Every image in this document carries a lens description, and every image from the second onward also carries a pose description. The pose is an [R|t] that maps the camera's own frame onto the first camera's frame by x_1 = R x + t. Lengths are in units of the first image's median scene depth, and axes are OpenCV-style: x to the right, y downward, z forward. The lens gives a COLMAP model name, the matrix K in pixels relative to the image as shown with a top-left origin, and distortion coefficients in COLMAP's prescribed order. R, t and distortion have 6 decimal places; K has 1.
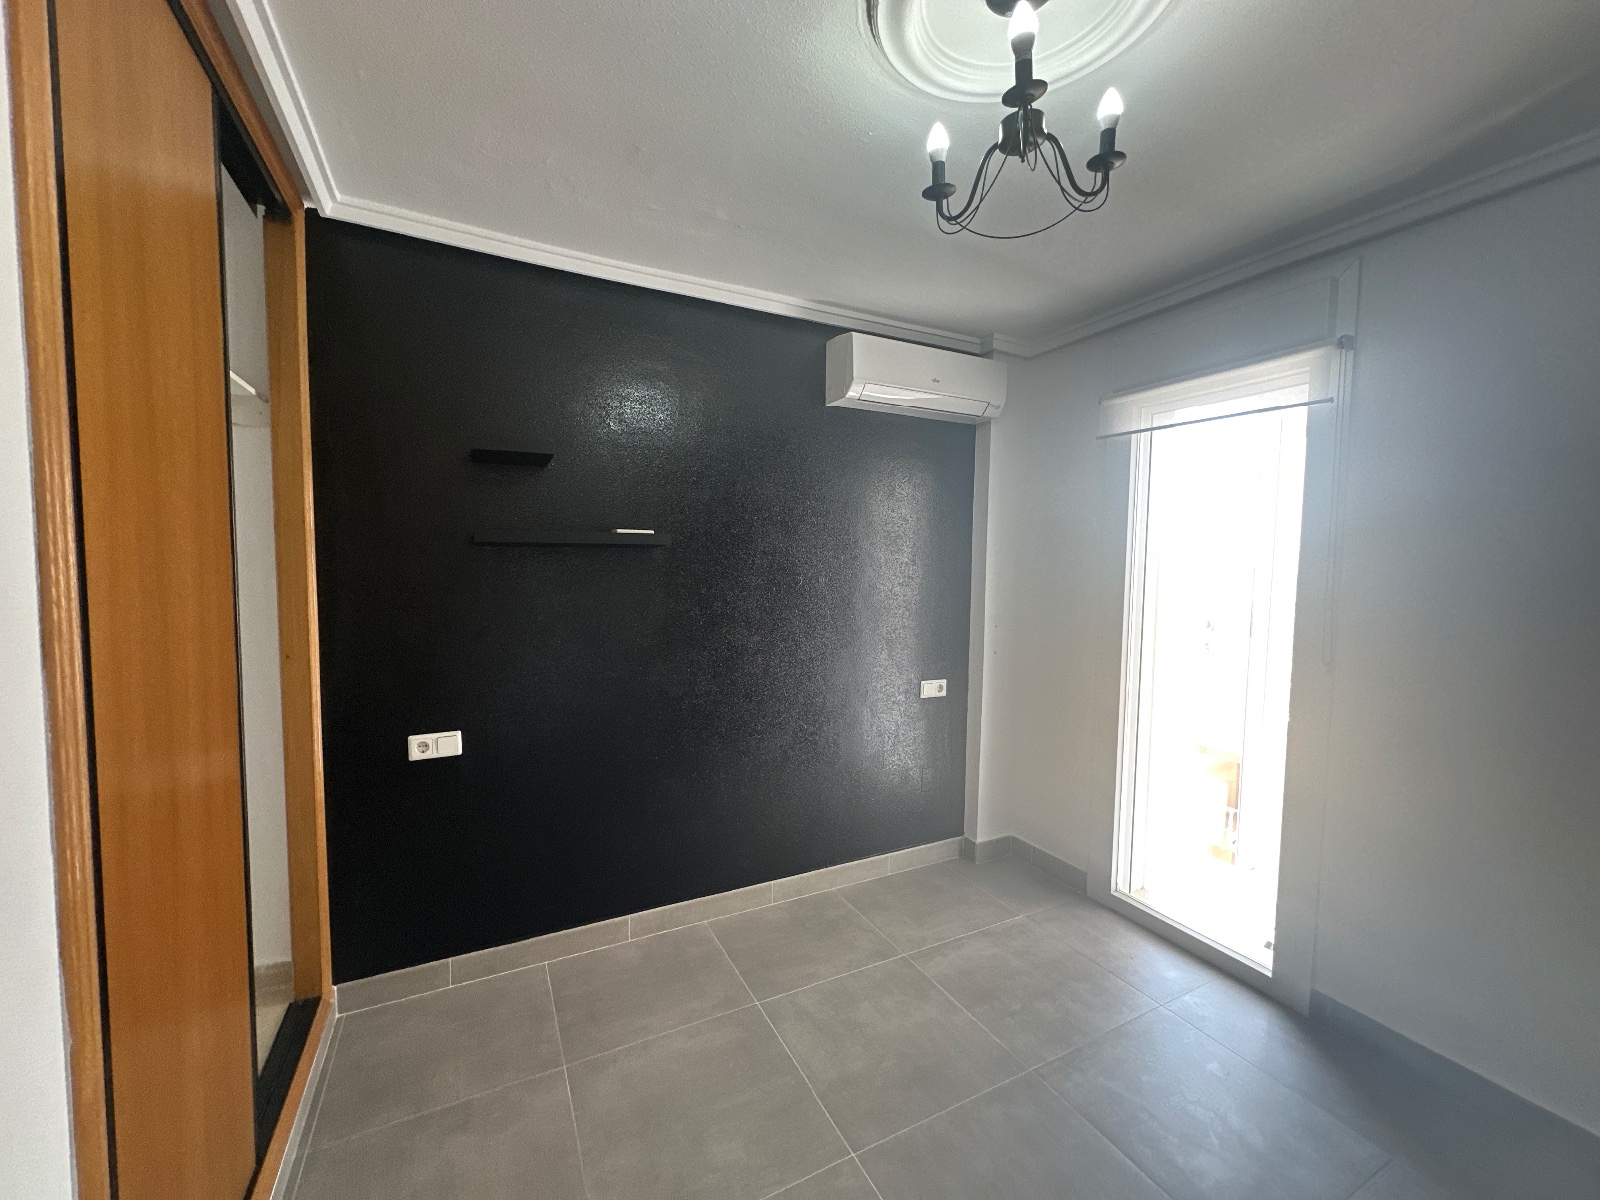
lens RADIAL K [[640.5, 0, 800.0], [0, 640.5, 600.0], [0, 0, 1]] dist [-0.001675, -0.000255]
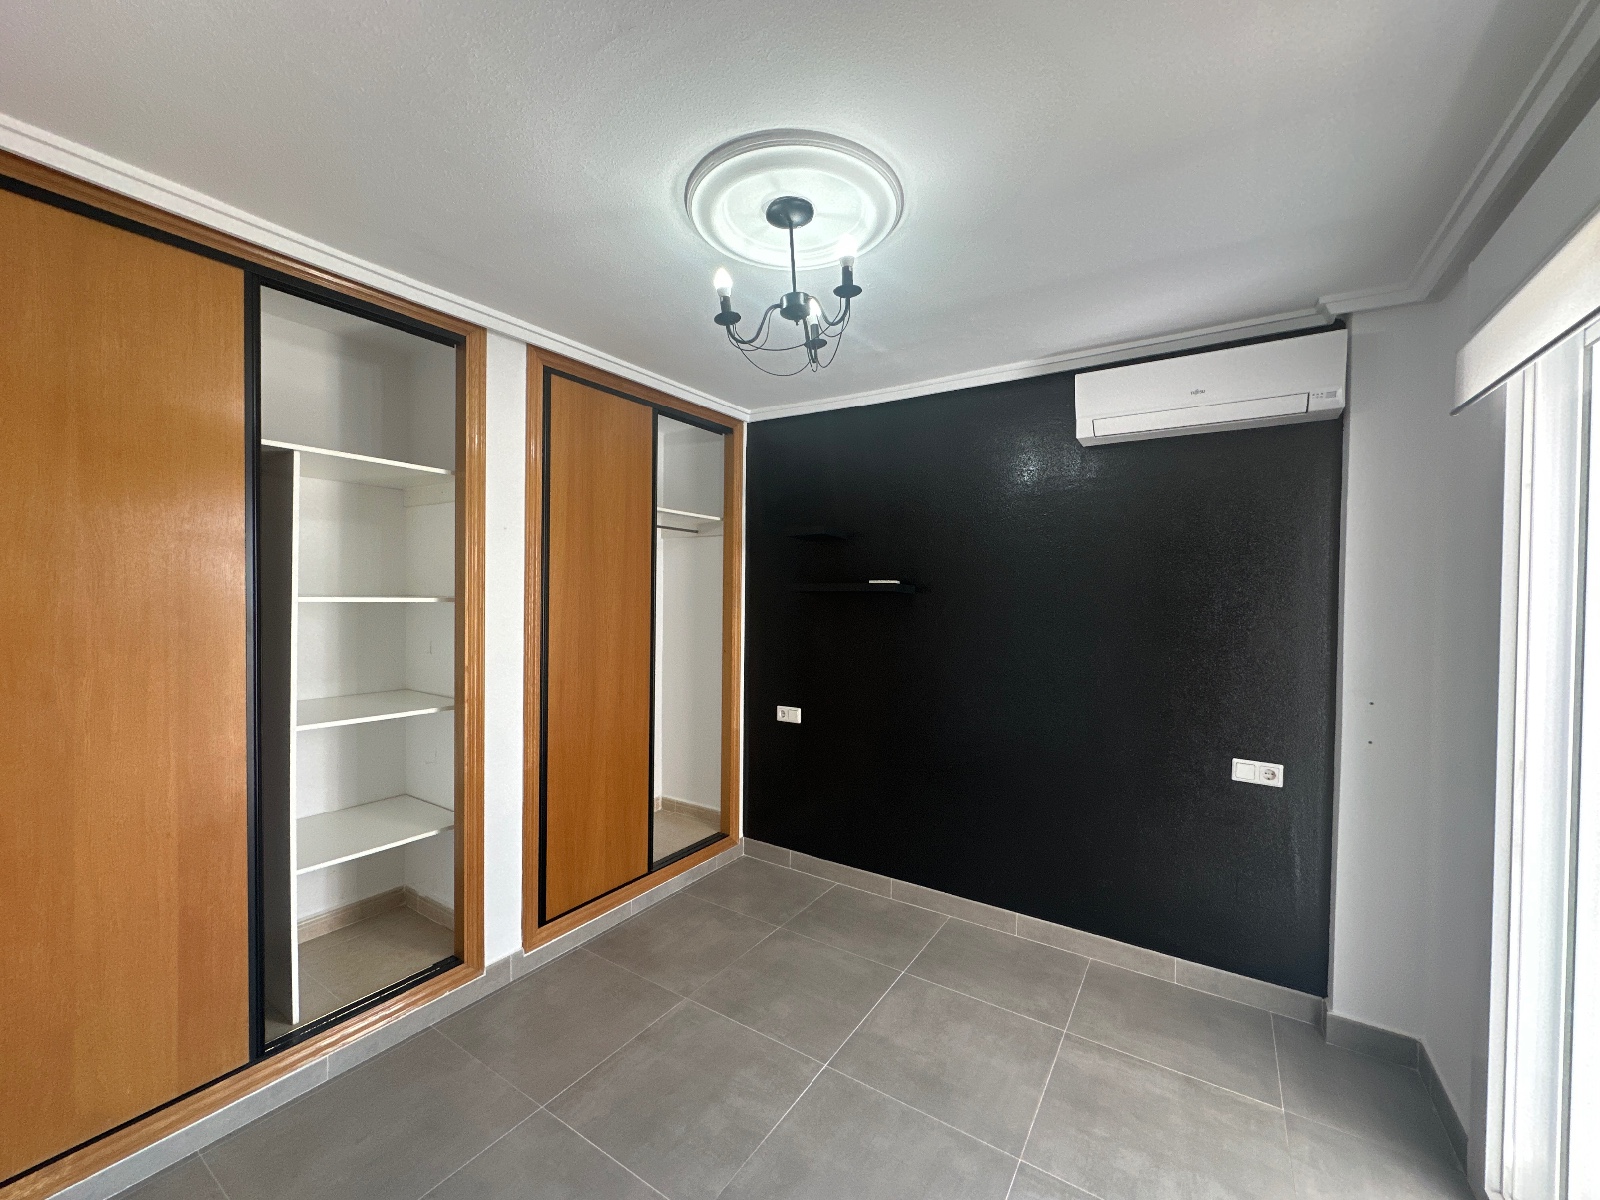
lens RADIAL K [[640.5, 0, 800.0], [0, 640.5, 600.0], [0, 0, 1]] dist [-0.001675, -0.000255]
pose [[0.493811, 0.001144, -0.869568, 0.834897], [-0.059949, 0.997665, -0.032732, -0.013326], [0.867500, 0.068293, 0.492727, 0.184672]]
